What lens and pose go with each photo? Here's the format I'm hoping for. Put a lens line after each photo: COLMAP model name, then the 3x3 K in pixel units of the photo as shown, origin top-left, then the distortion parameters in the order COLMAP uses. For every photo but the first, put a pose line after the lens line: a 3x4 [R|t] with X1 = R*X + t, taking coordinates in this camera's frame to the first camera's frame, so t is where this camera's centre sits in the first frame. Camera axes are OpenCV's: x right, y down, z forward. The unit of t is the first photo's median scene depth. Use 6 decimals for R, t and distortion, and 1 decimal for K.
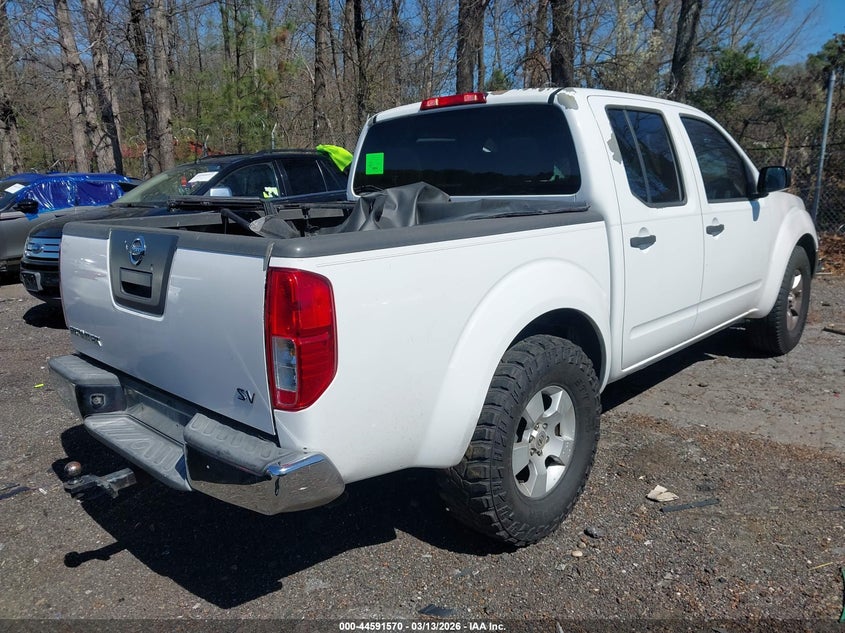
lens RADIAL K [[644.2, 0, 422.5], [0, 644.2, 316.5], [0, 0, 1]] dist [-0.000506, -0.000905]
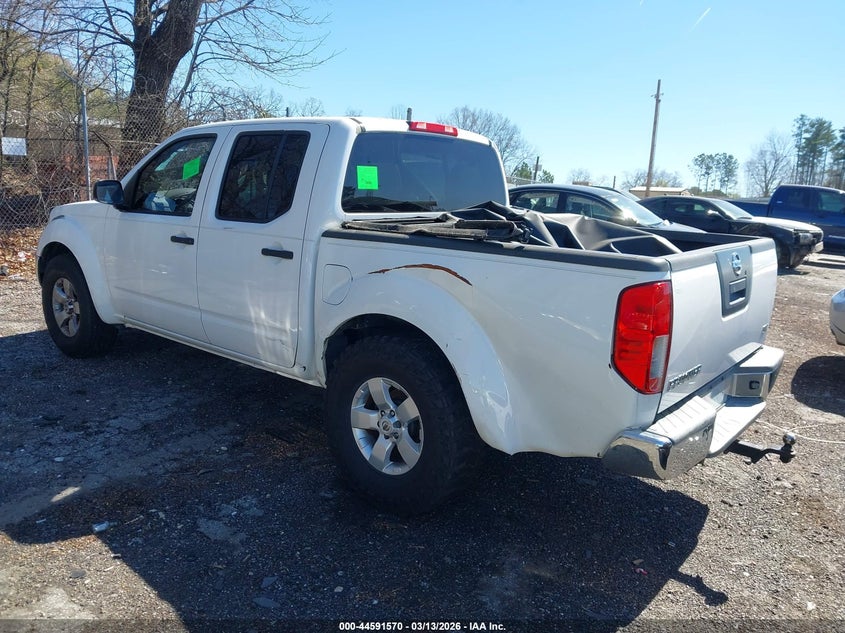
lens RADIAL K [[644.2, 0, 422.5], [0, 644.2, 316.5], [0, 0, 1]] dist [-0.000506, -0.000905]
pose [[-0.048341, -0.176898, 0.983041, -1.102733], [0.179353, 0.966658, 0.182770, -0.223680], [-0.982596, 0.185147, -0.015002, 1.084257]]
